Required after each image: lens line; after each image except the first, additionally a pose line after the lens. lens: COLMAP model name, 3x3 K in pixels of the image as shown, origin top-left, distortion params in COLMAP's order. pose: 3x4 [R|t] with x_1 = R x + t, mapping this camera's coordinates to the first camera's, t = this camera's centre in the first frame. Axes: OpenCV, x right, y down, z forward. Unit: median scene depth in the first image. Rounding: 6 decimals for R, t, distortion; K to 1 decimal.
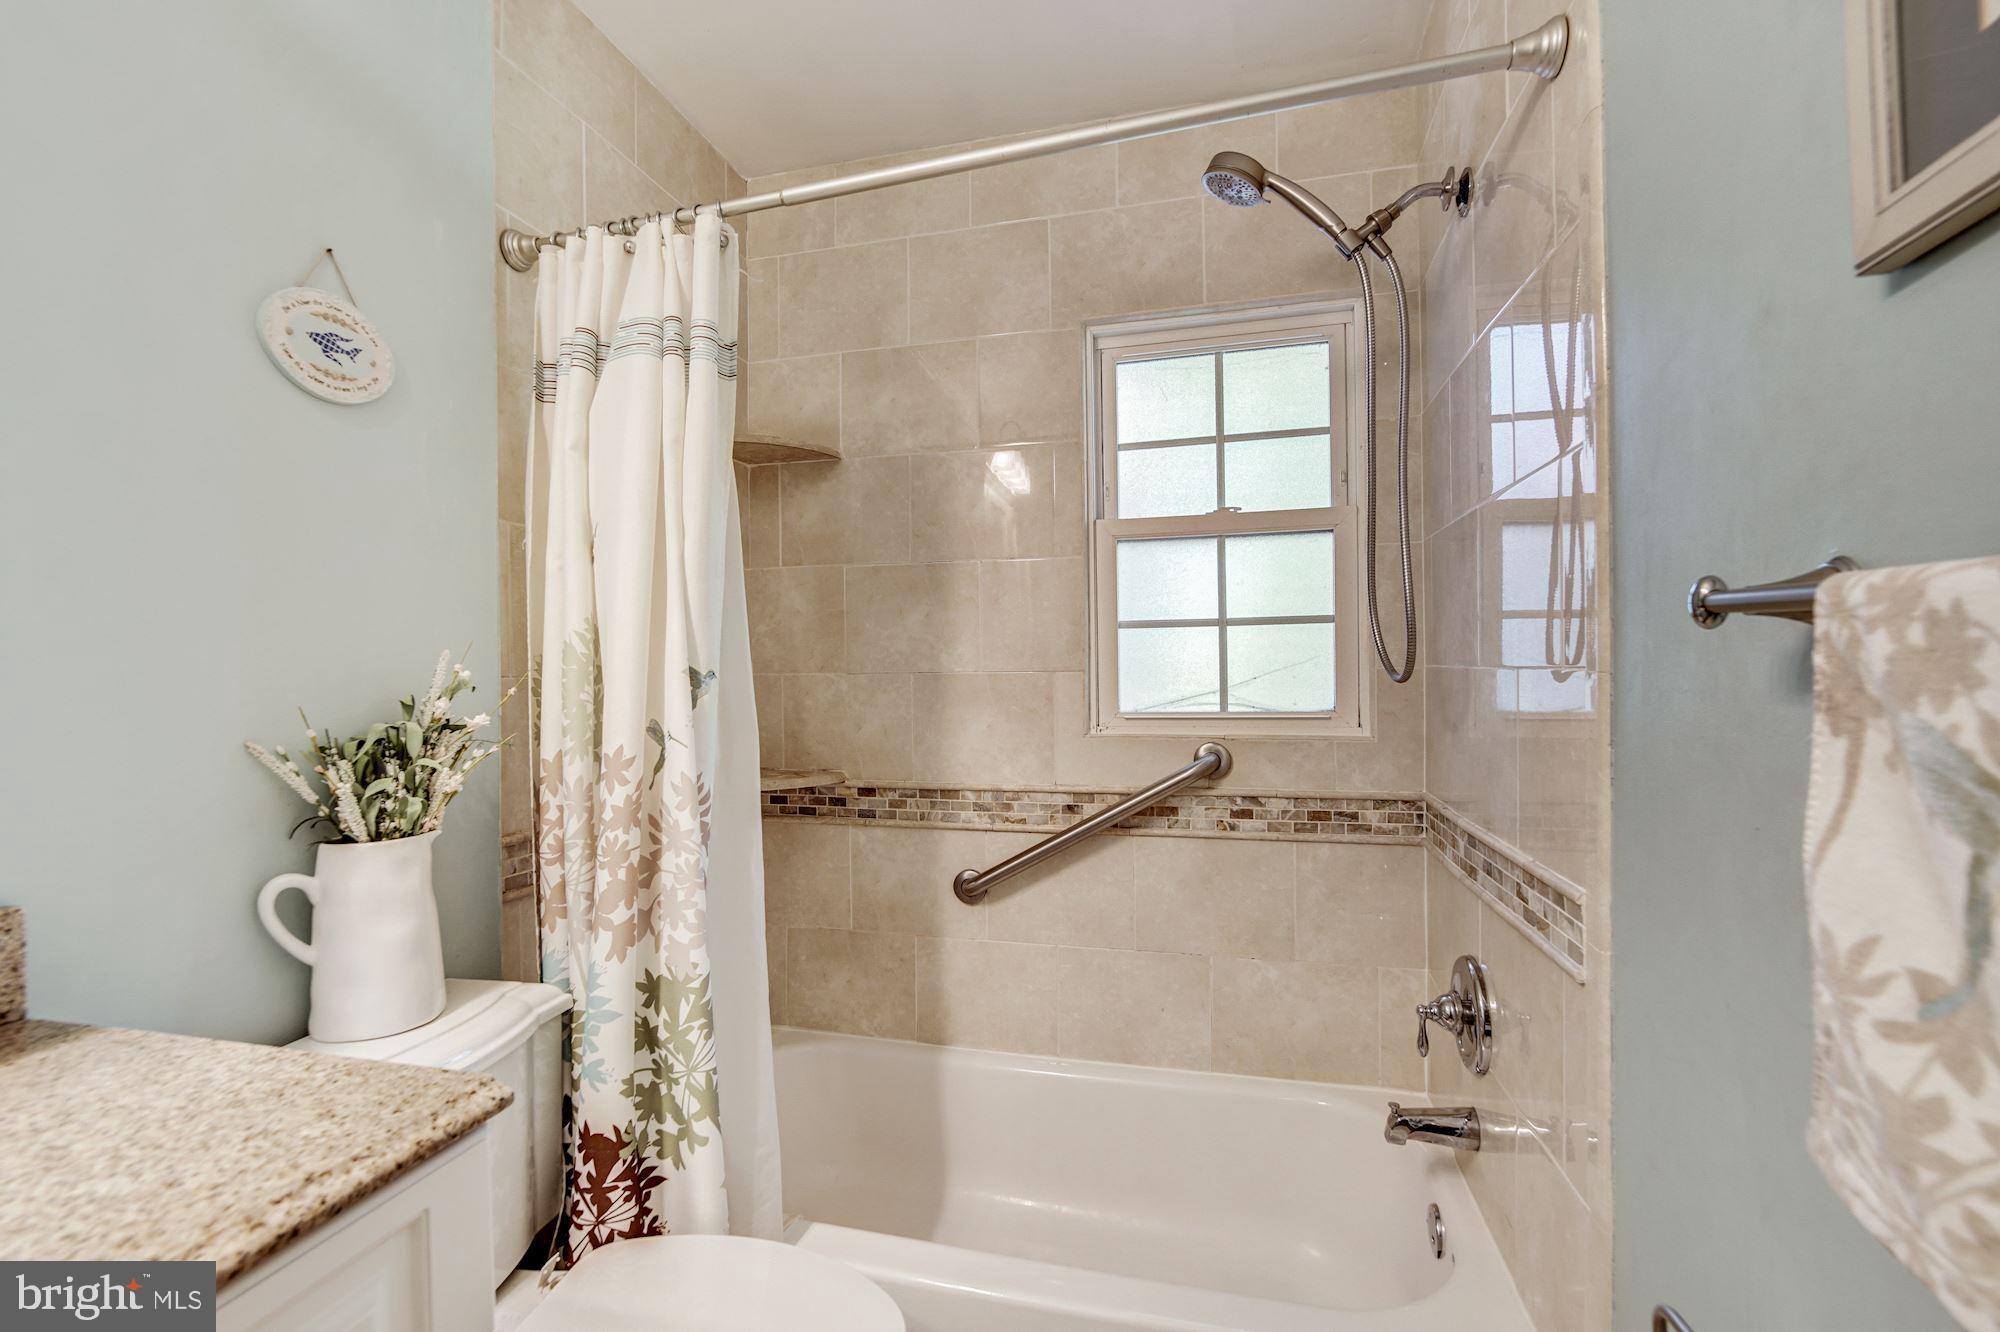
lens RADIAL K [[879.7, 0, 992.8], [0, 879.7, 671.0], [0, 0, 1]] dist [-0.022314, 0.008450]
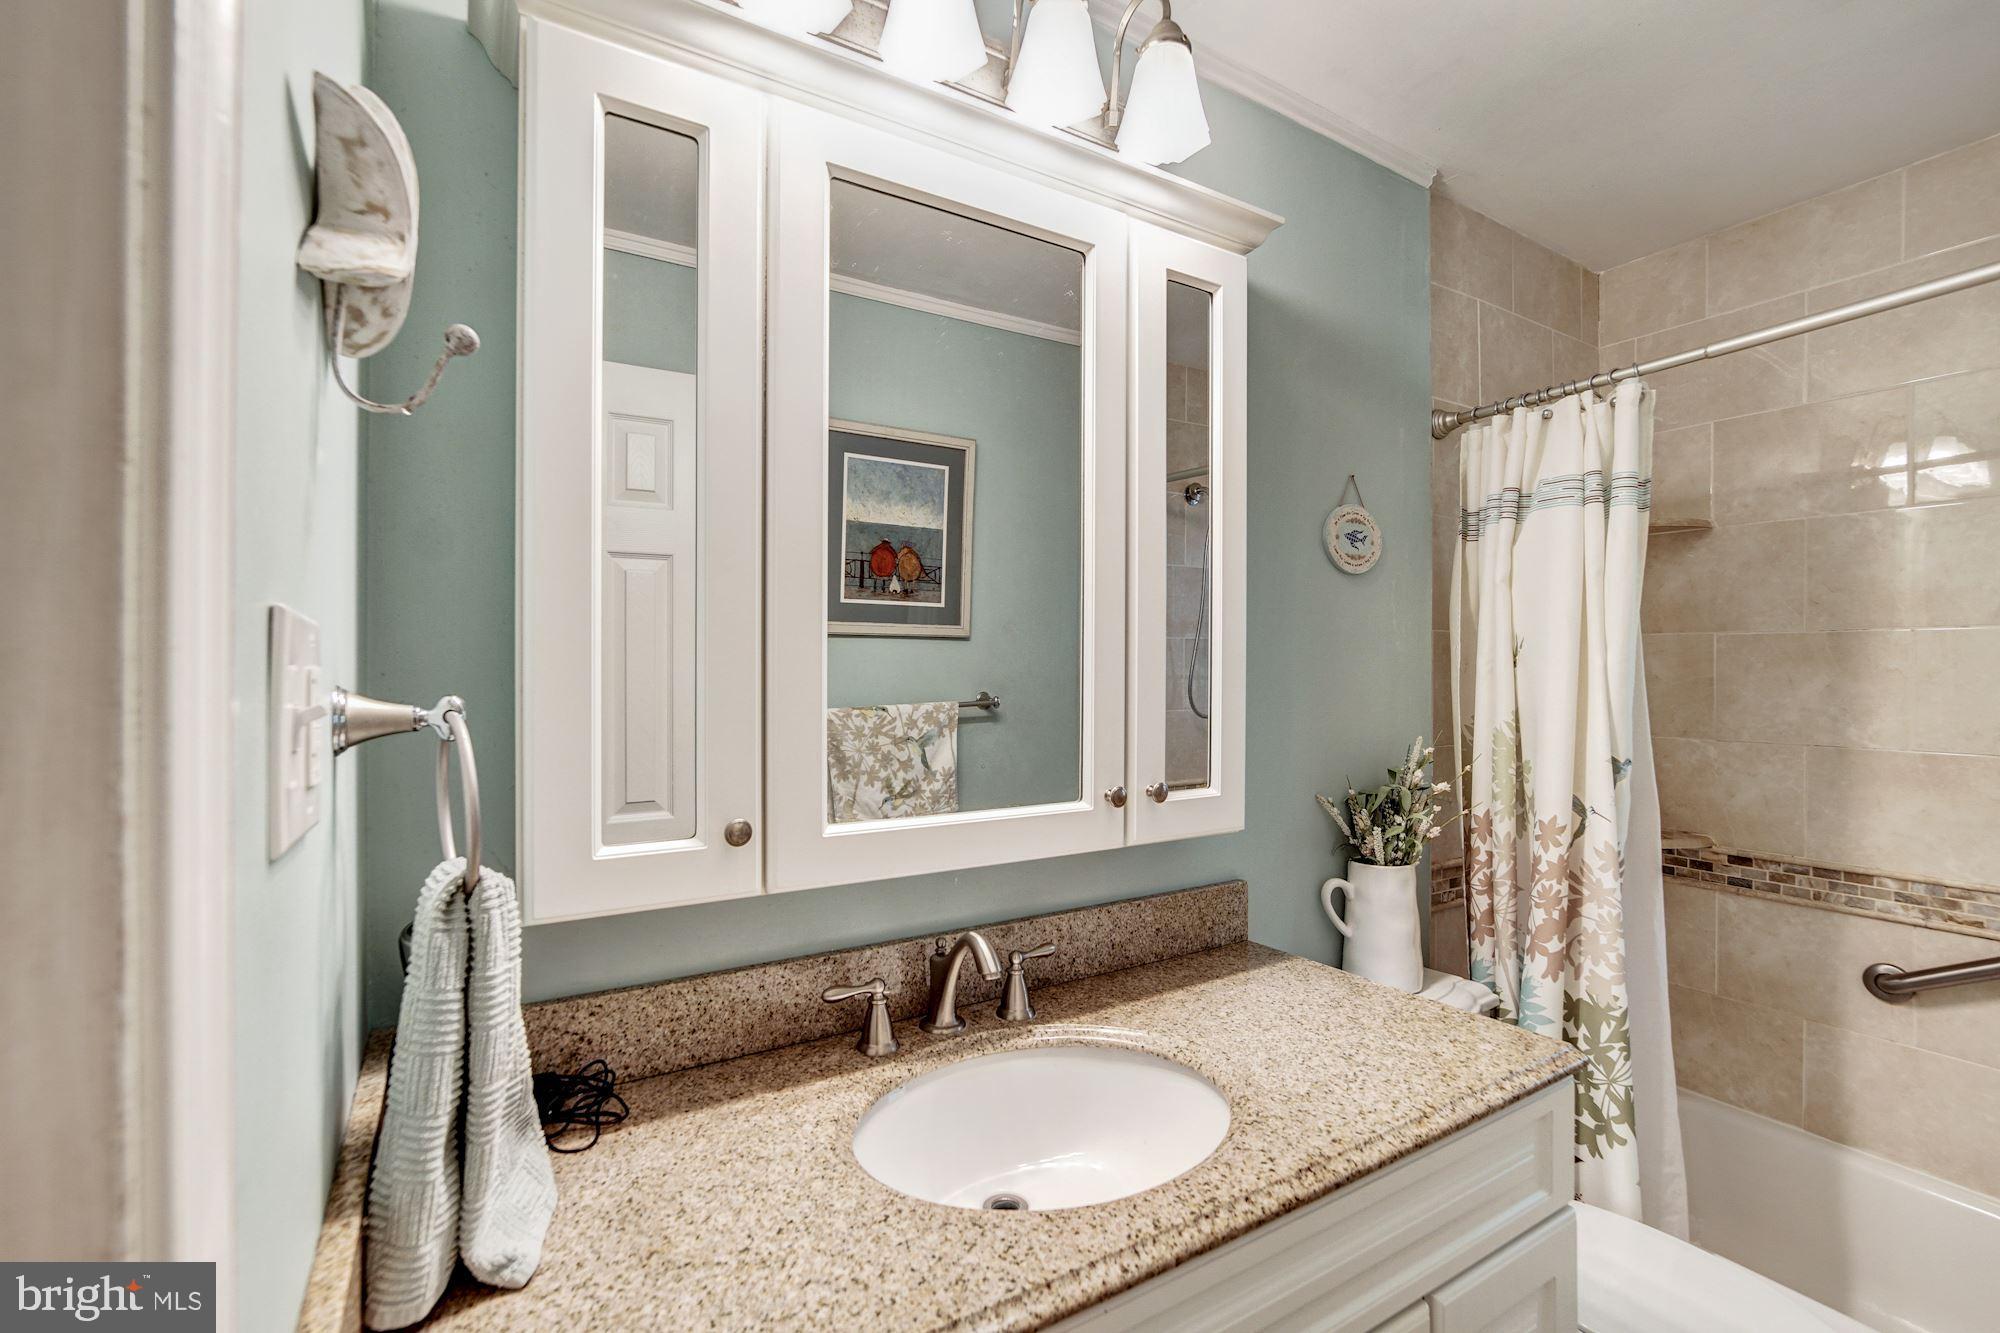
lens RADIAL K [[879.7, 0, 992.8], [0, 879.7, 671.5], [0, 0, 1]] dist [-0.022314, 0.008450]
pose [[0.721431, 0.012909, -0.692366, -0.123043], [-0.010692, 0.999915, 0.007502, -0.121839], [0.692404, 0.001990, 0.721507, -0.482075]]
